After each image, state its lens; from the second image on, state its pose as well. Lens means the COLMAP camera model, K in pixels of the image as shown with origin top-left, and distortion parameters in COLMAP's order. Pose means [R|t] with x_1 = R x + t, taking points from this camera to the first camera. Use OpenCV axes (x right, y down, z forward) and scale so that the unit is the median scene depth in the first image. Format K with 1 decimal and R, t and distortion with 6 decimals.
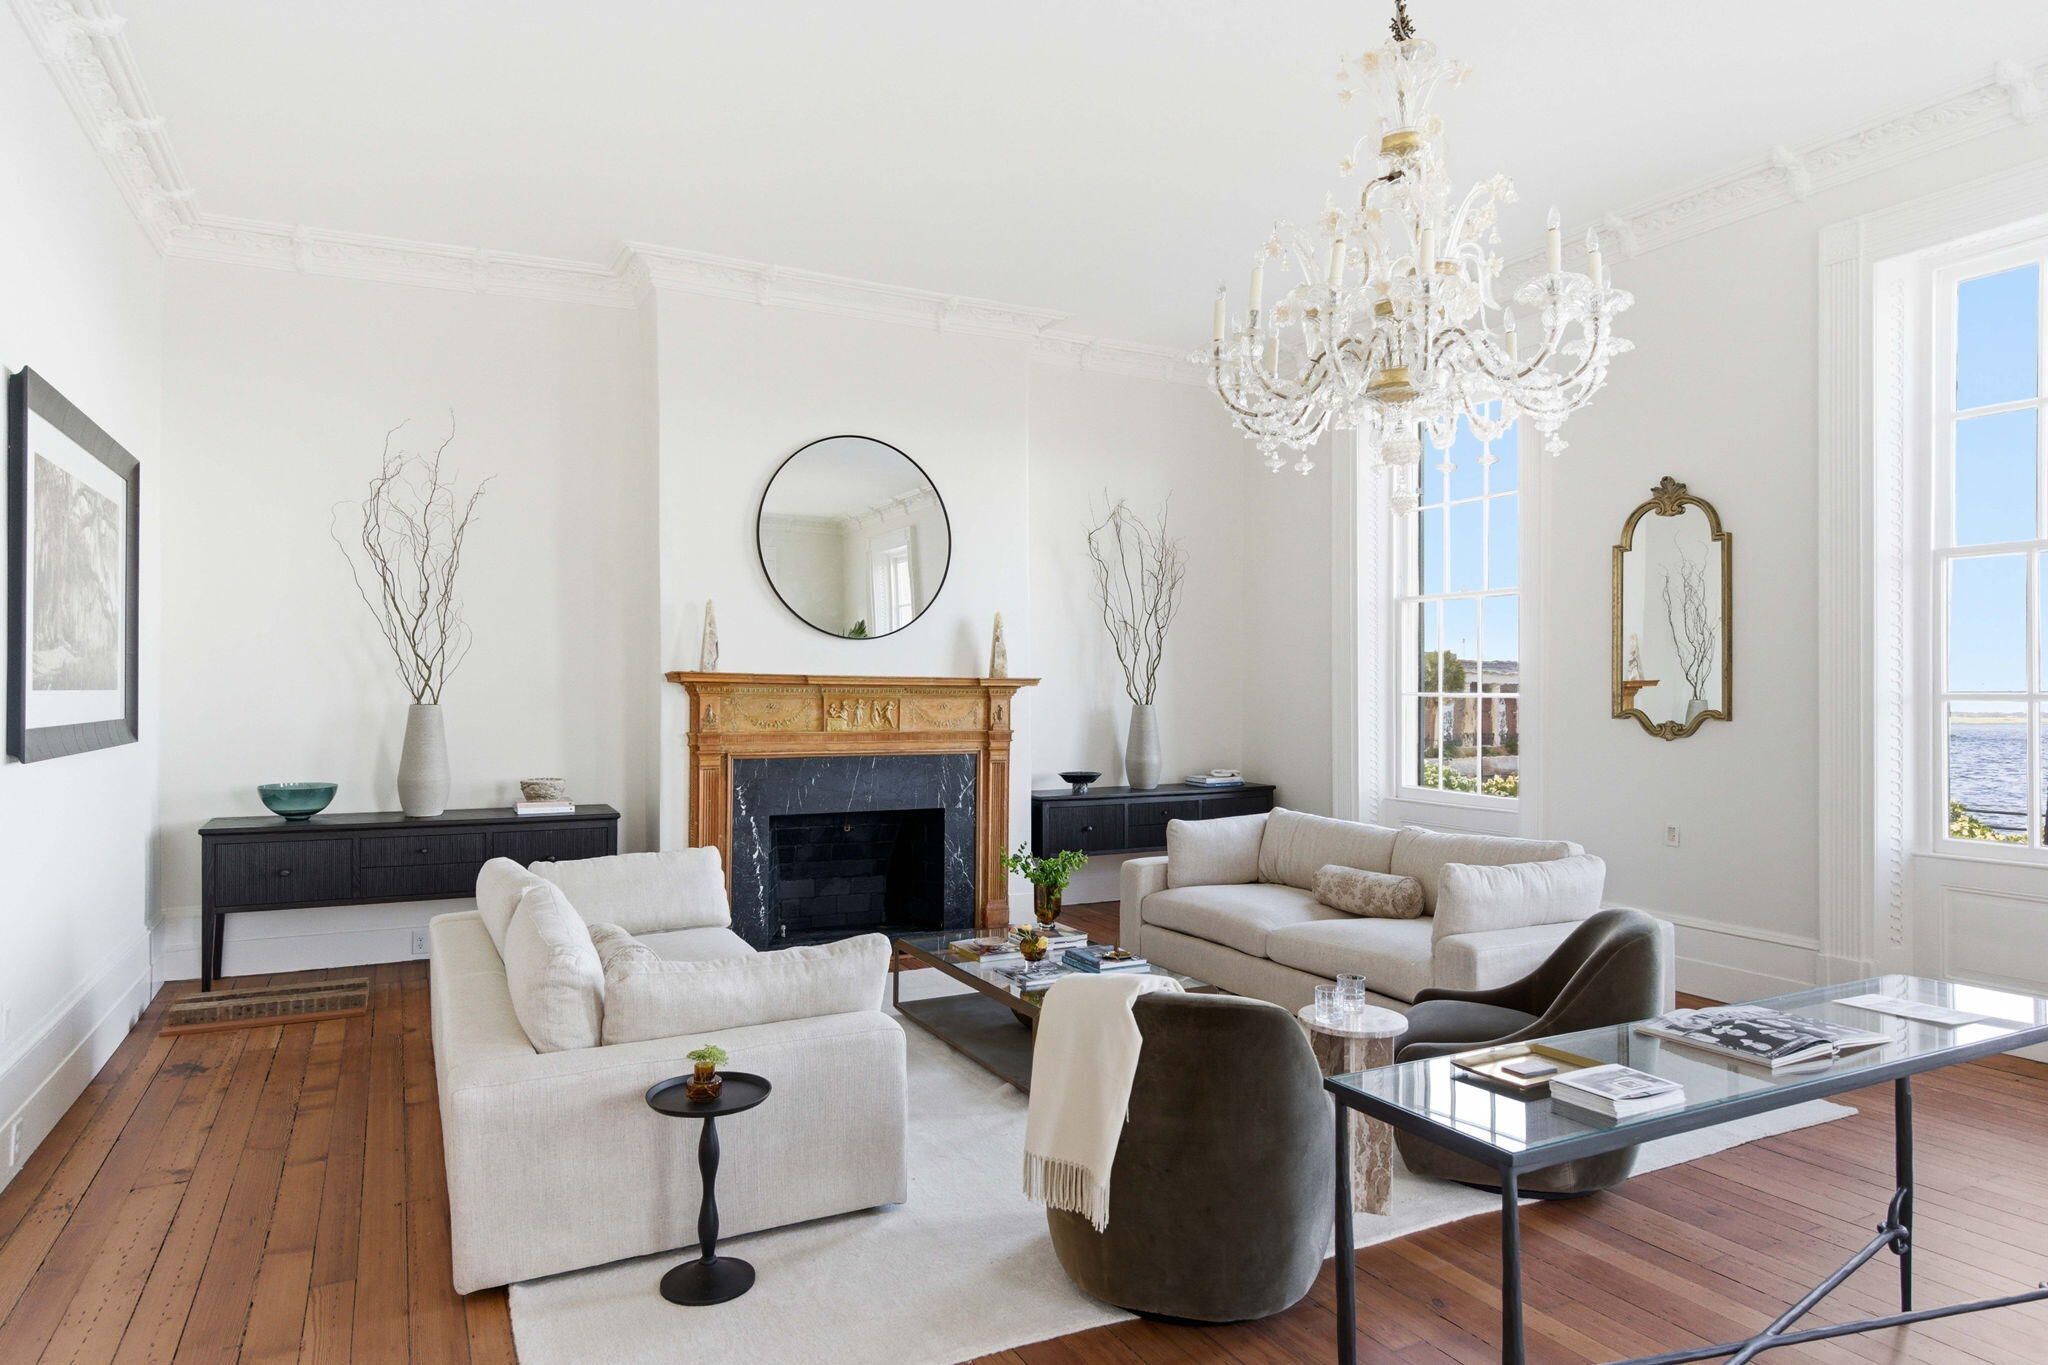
lens RADIAL K [[1191.0, 0, 1021.4], [0, 1191.0, 681.7], [0, 0, 1]] dist [-0.000040, -0.001821]
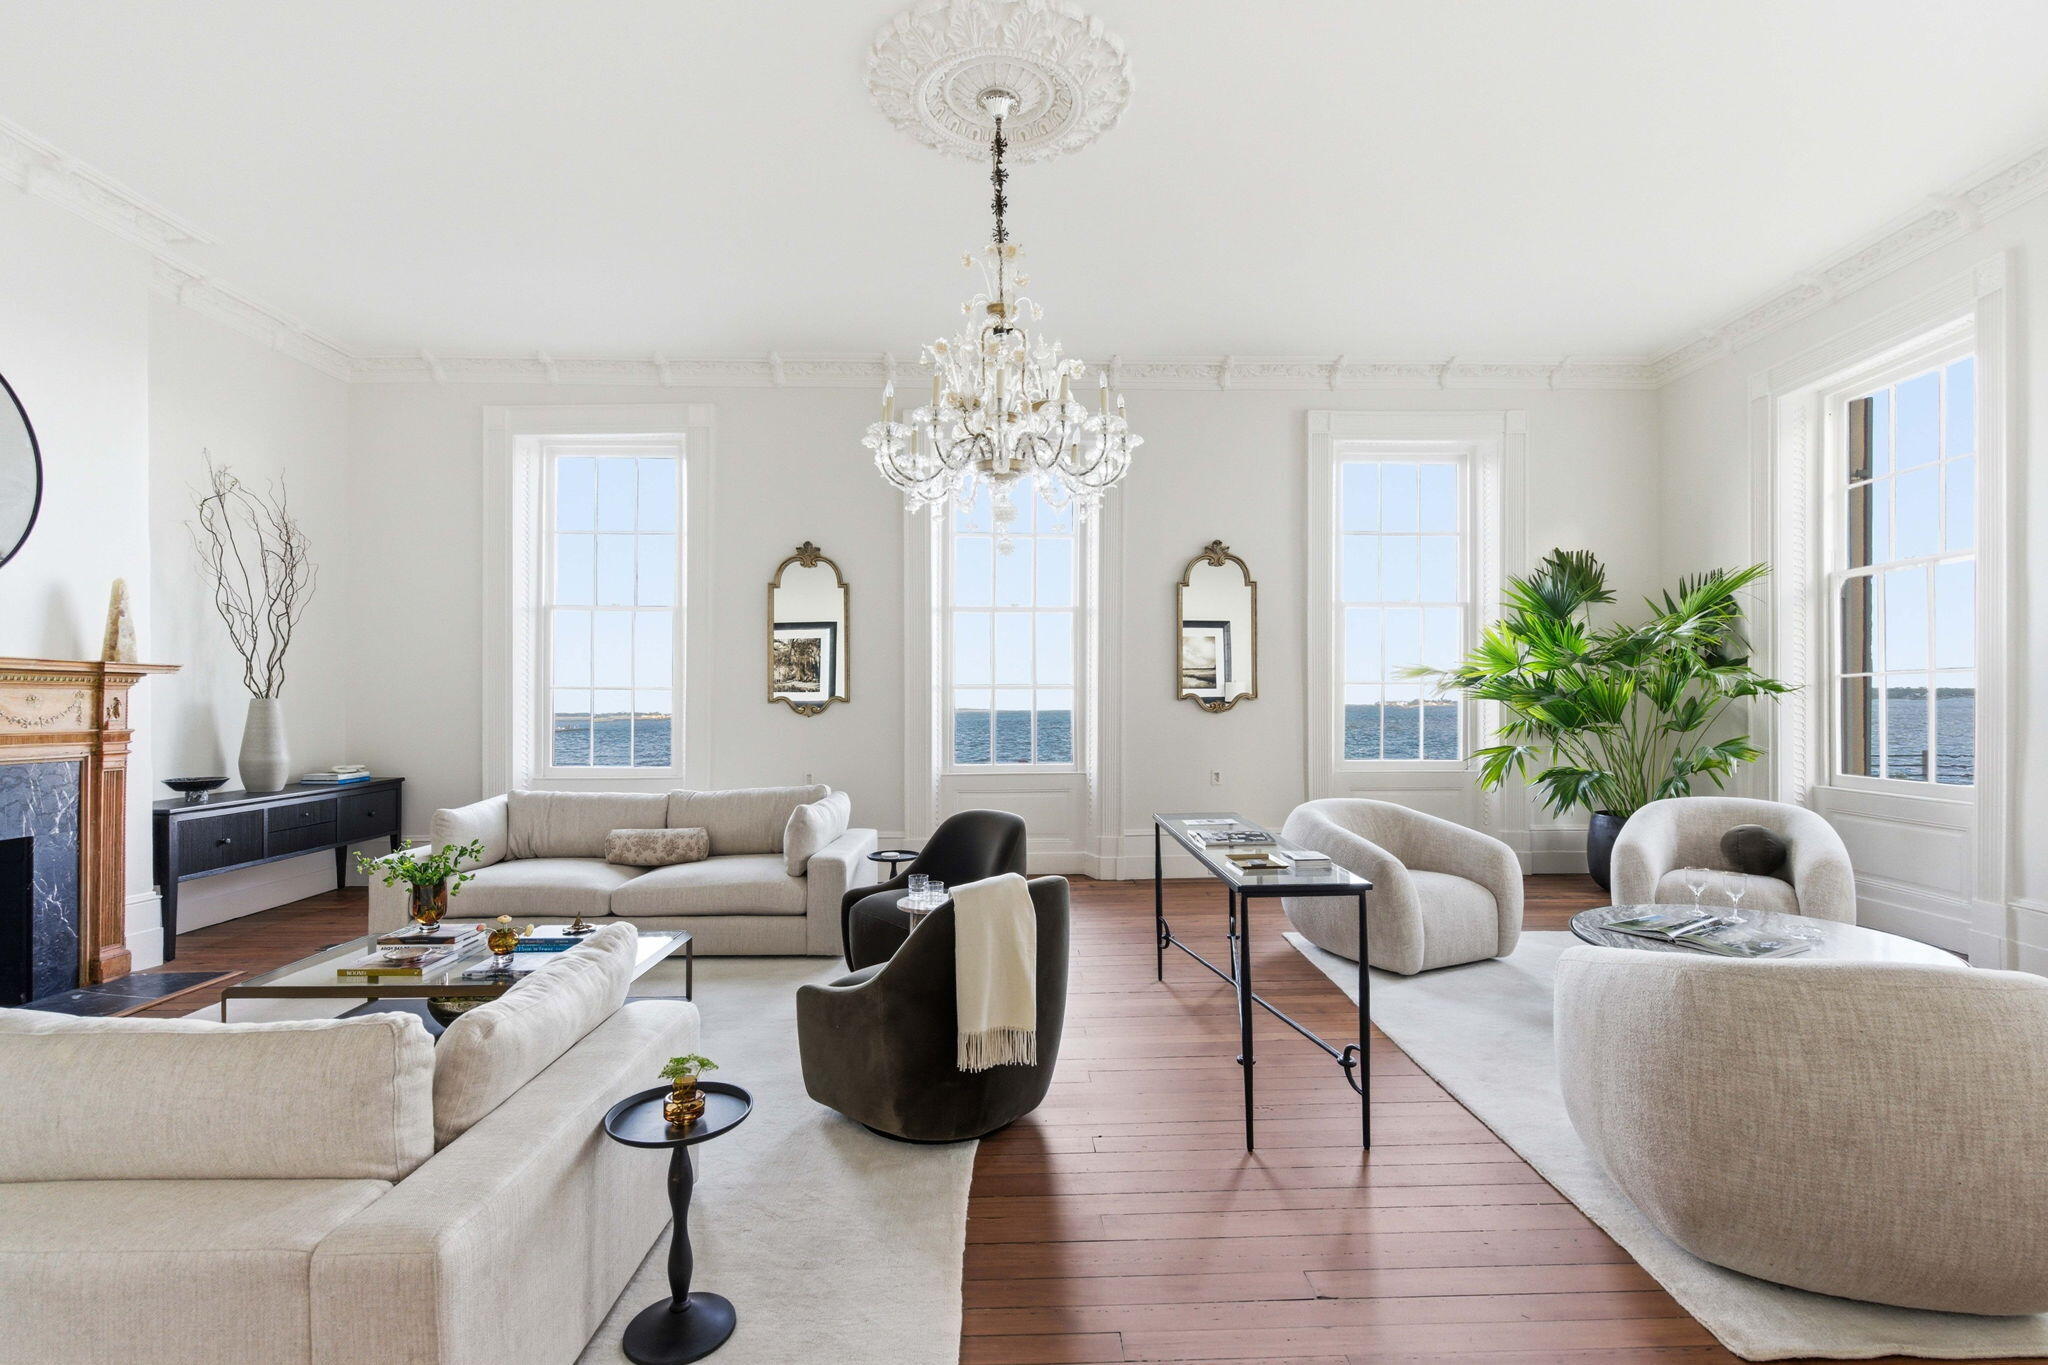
lens RADIAL K [[927.7, 0, 1023.5], [0, 927.7, 692.9], [0, 0, 1]] dist [0.005697, -0.002195]
pose [[0.444058, 0.001989, 0.895996, -0.322034], [-0.003816, 0.999993, -0.000329, 0.015490], [-0.895990, -0.003273, 0.444062, 0.200753]]
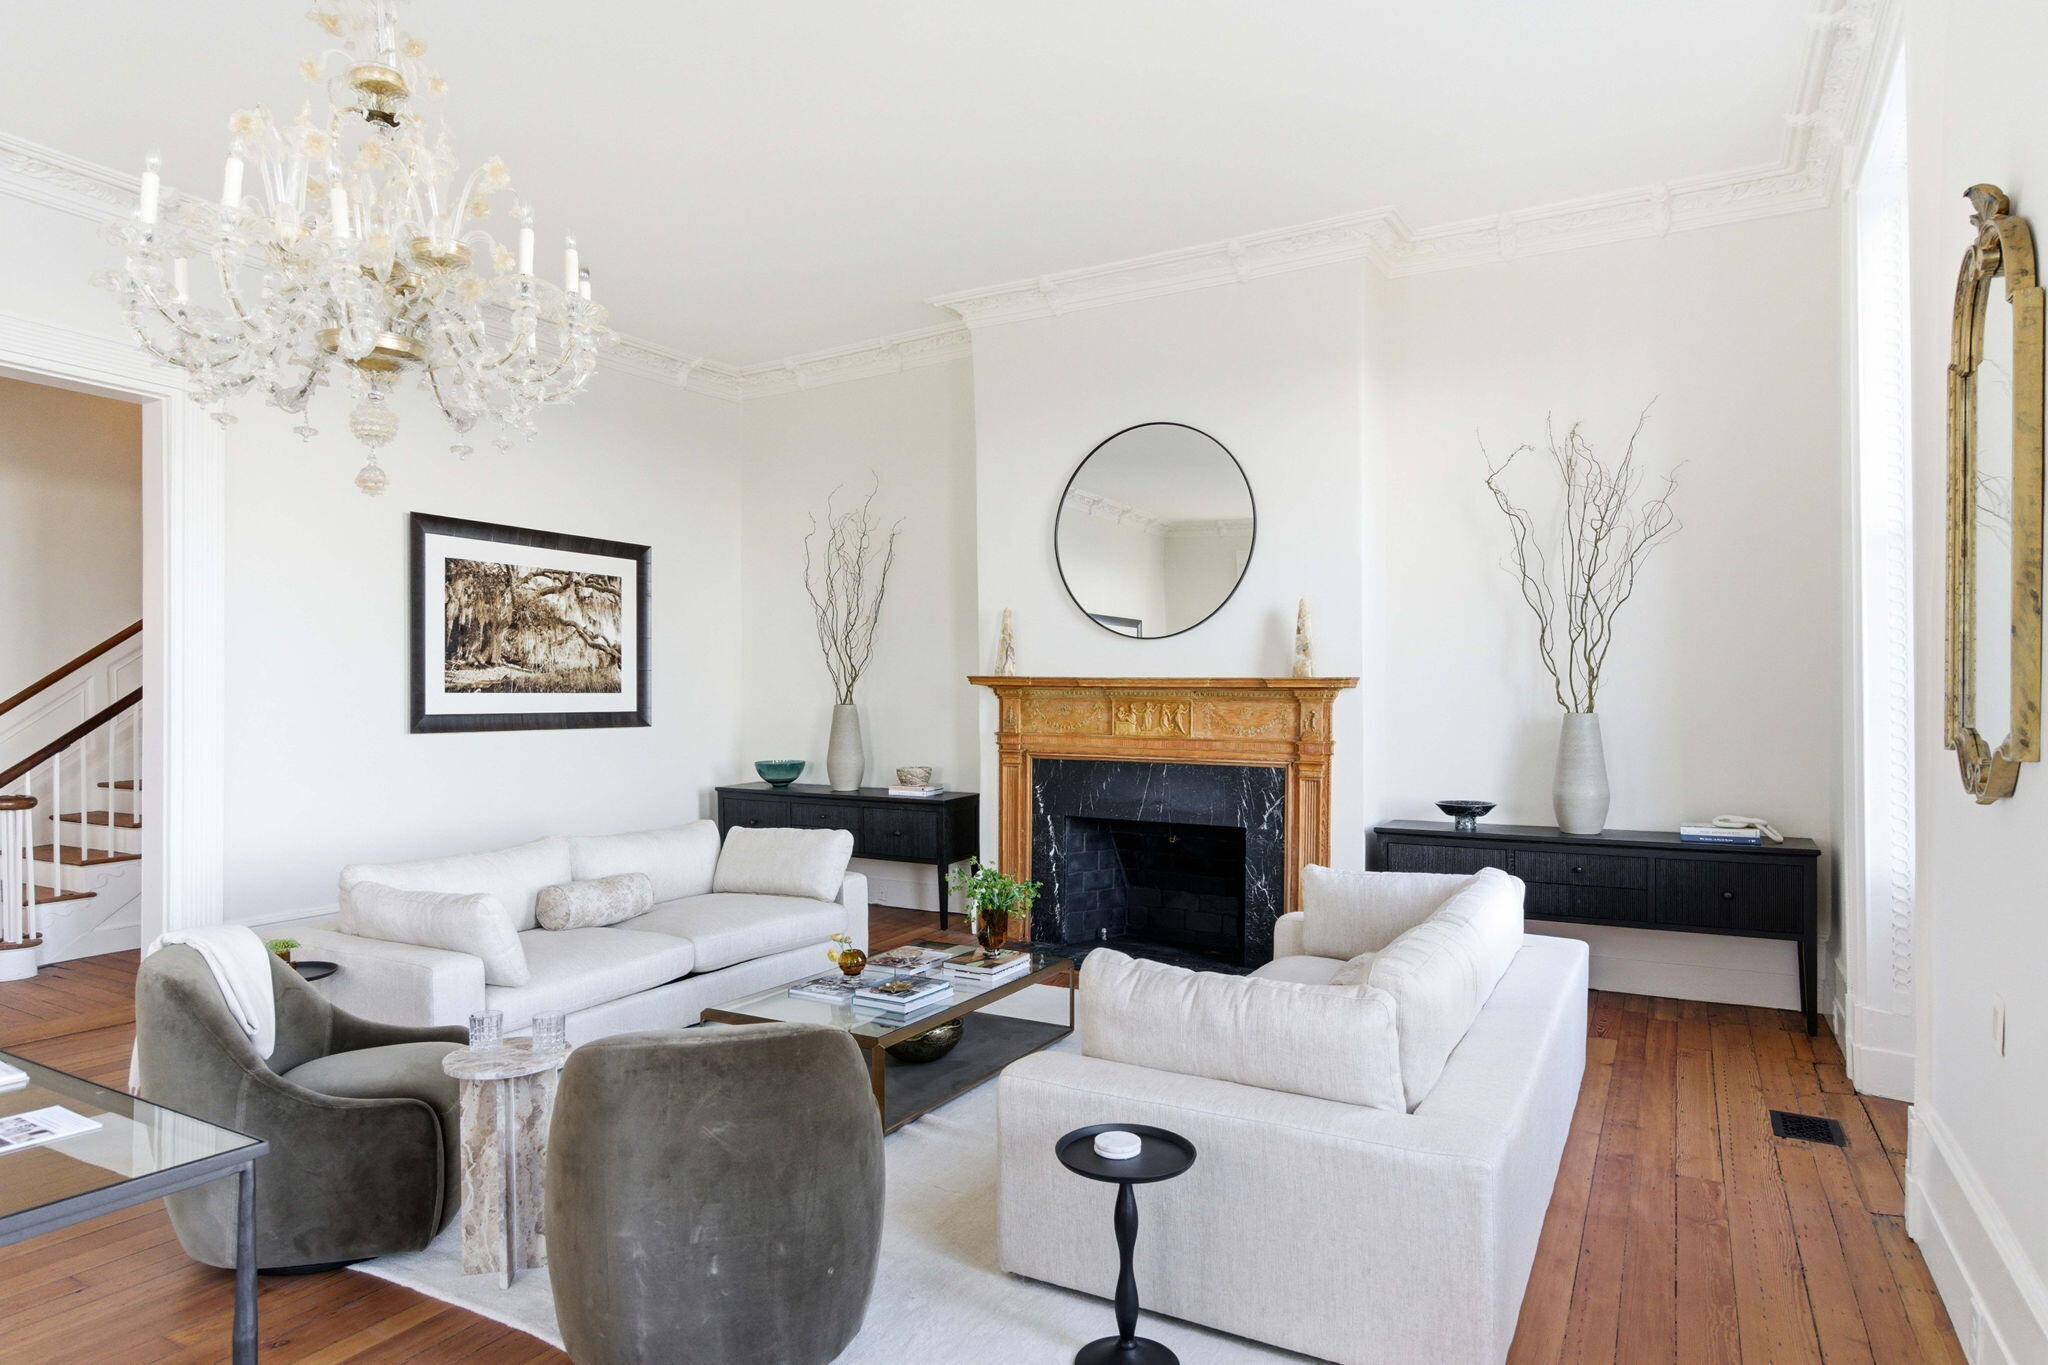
lens RADIAL K [[1191.0, 0, 1018.8], [0, 1191.0, 696.7], [0, 0, 1]] dist [-0.000040, -0.001821]
pose [[0.548060, 0.002991, -0.836434, 0.596966], [0.007105, 0.999941, 0.008230, 0.001790], [0.836409, -0.010453, 0.548006, 0.399489]]
